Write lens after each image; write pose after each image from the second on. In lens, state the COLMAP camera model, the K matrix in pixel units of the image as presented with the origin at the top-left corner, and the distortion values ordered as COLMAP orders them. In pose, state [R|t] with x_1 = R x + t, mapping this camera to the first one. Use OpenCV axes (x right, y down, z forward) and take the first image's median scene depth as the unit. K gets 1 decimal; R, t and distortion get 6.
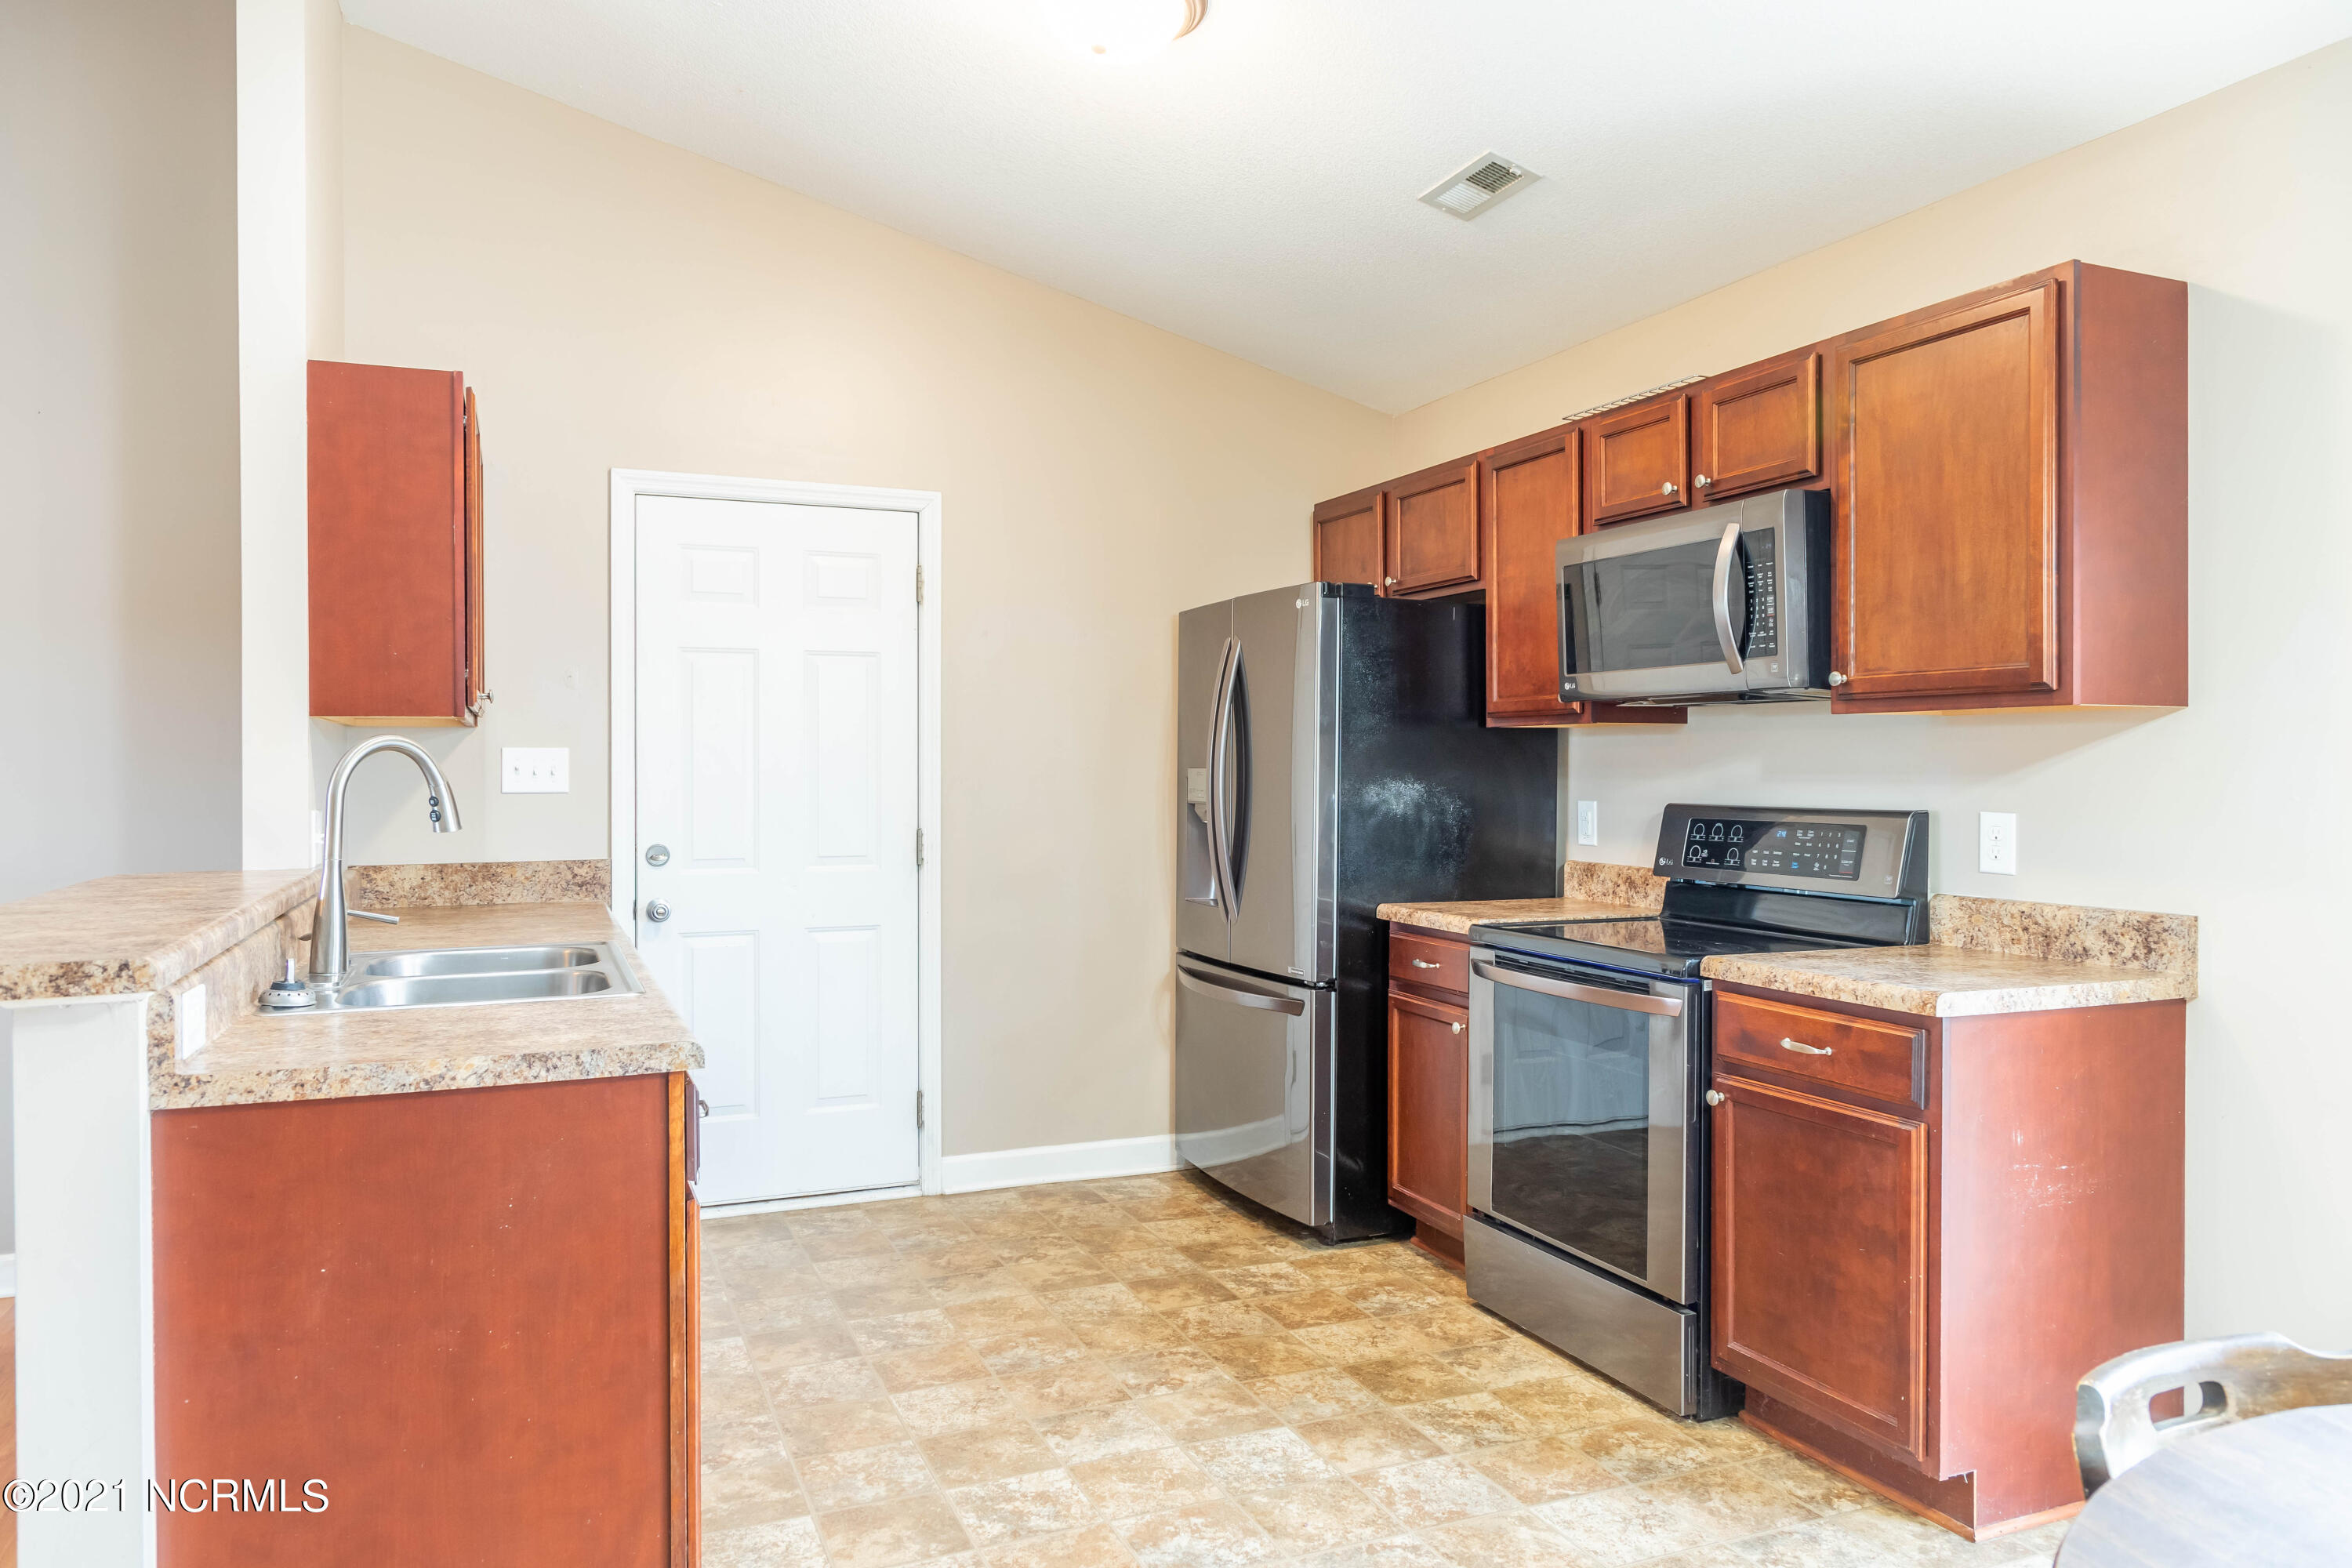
lens RADIAL K [[1567.1, 0, 1170.7], [0, 1567.1, 756.6], [0, 0, 1]] dist [-0.001035, -0.001445]
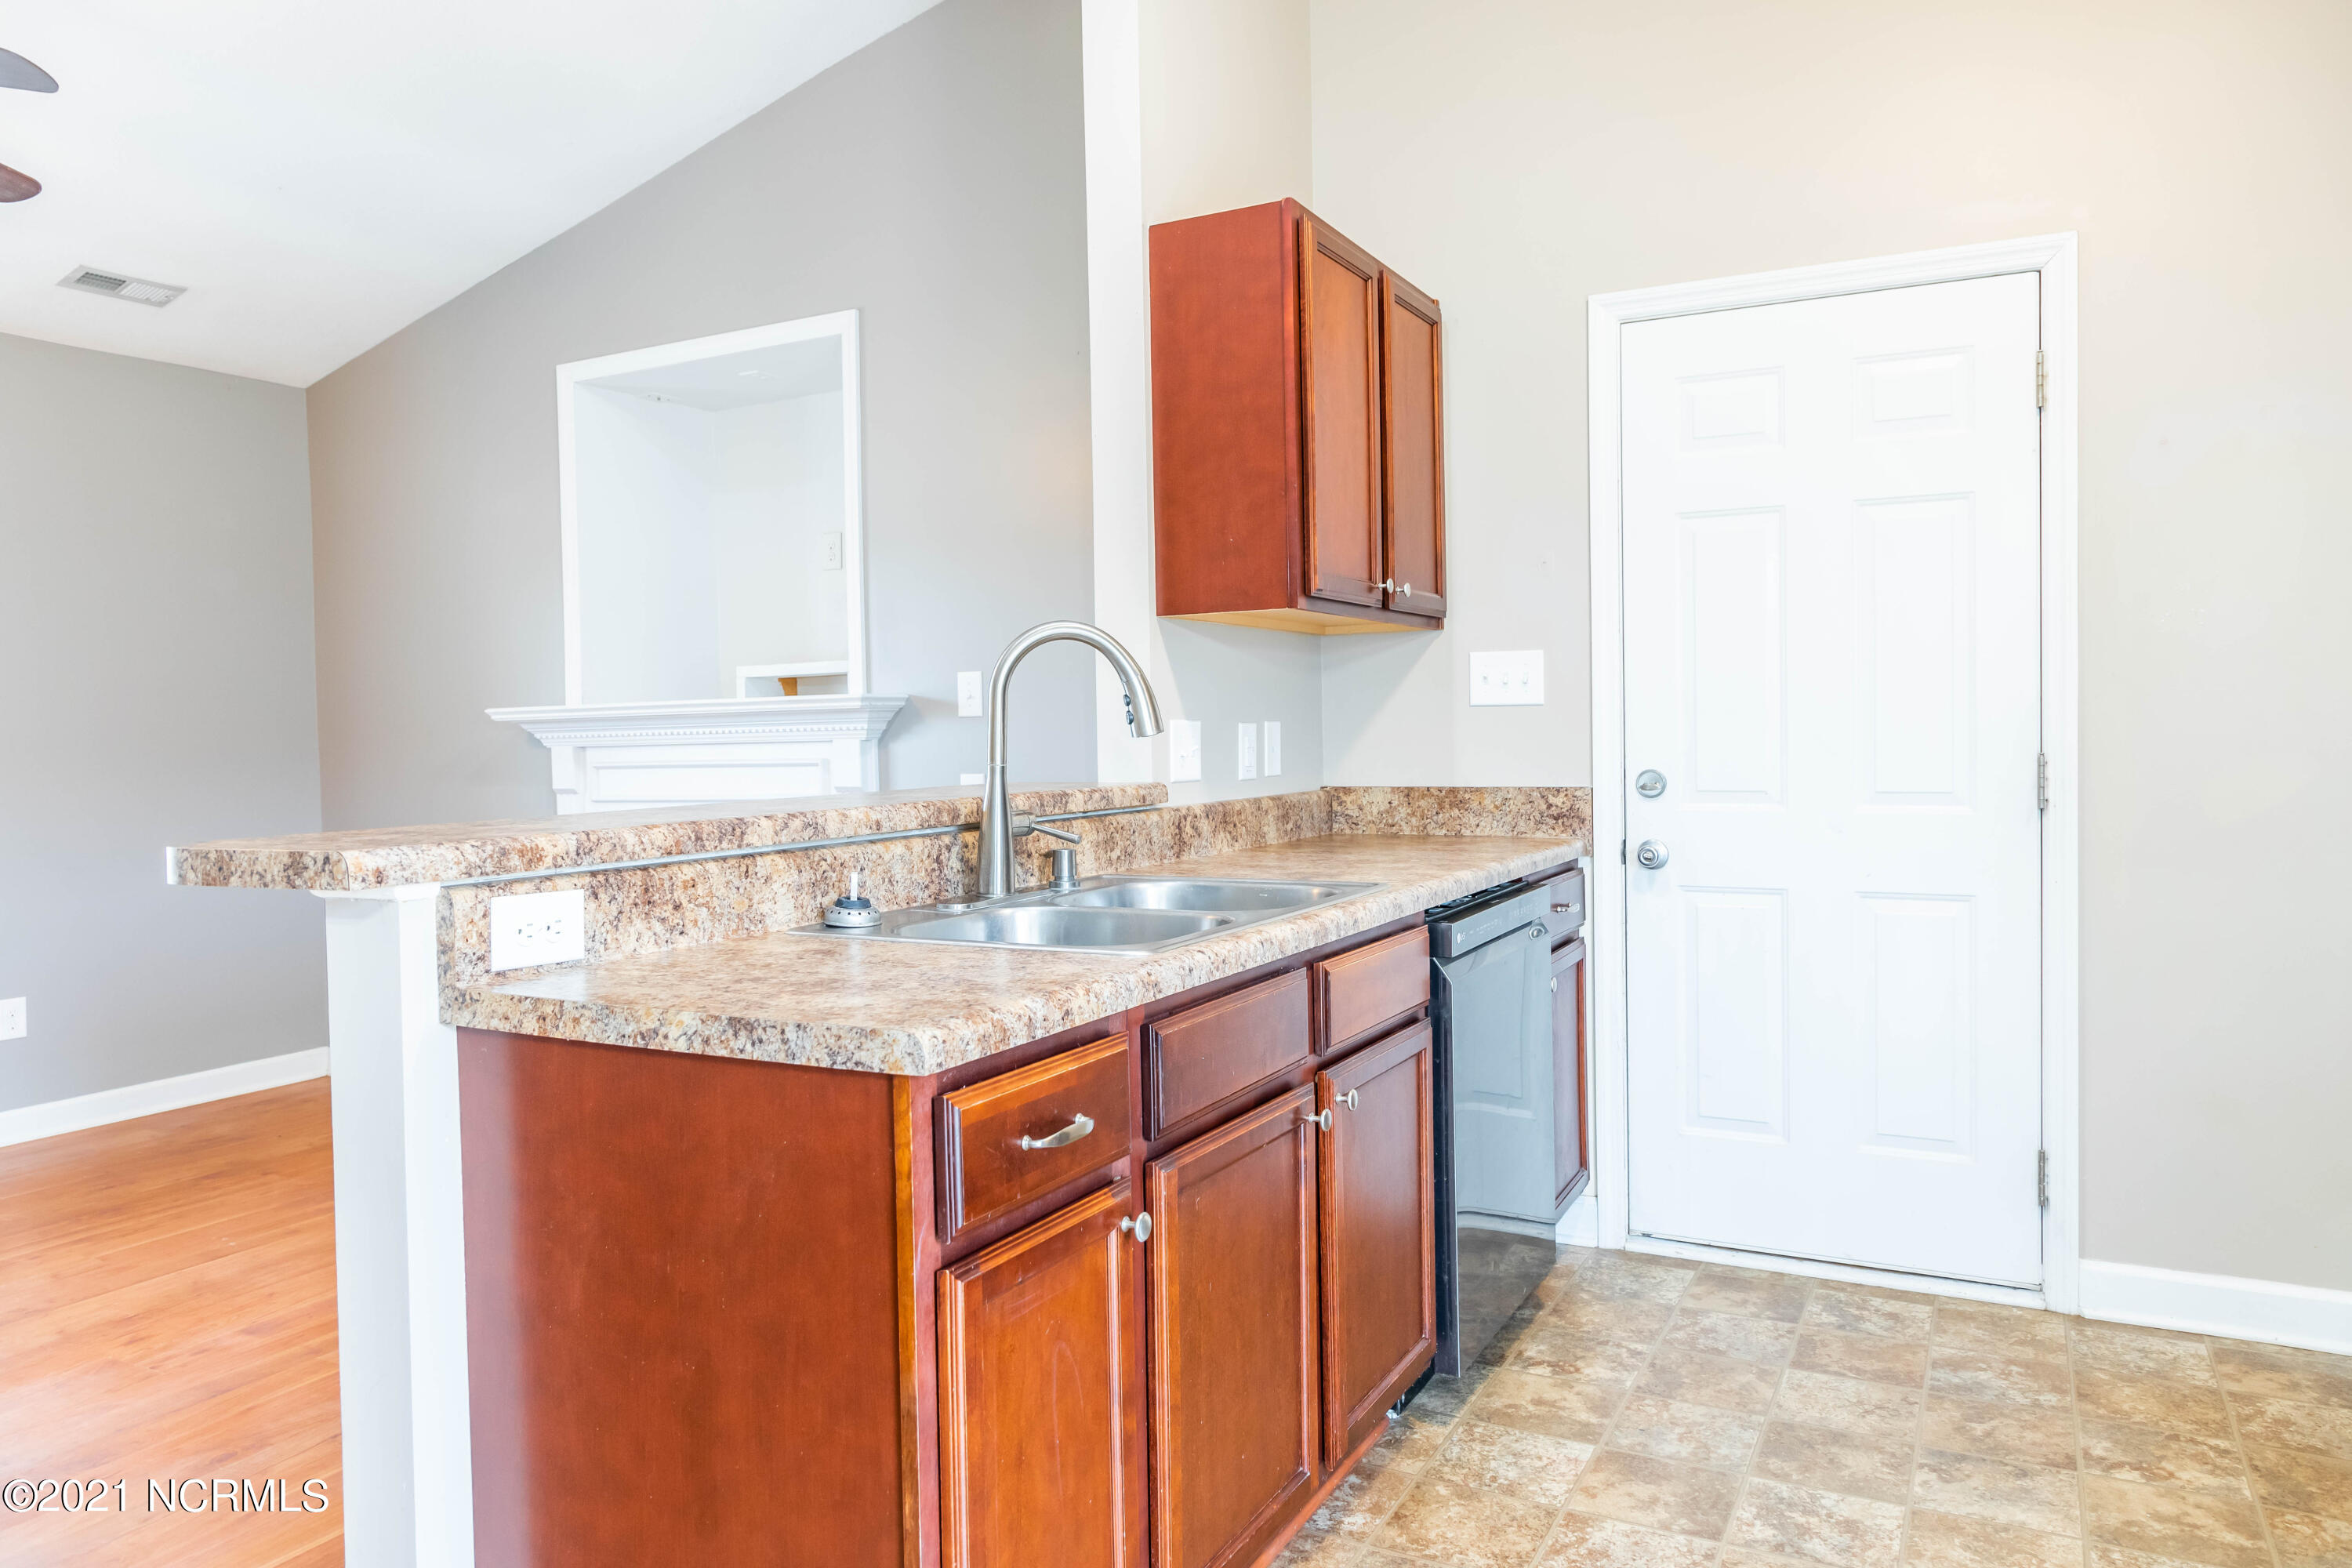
lens RADIAL K [[1583.9, 0, 1177.6], [0, 1583.9, 747.6], [0, 0, 1]] dist [0.004968, -0.003394]
pose [[0.633366, 0.003067, -0.773847, 0.145232], [0.019787, 0.999601, 0.020156, 0.026597], [0.773600, -0.028078, 0.633052, 0.347425]]
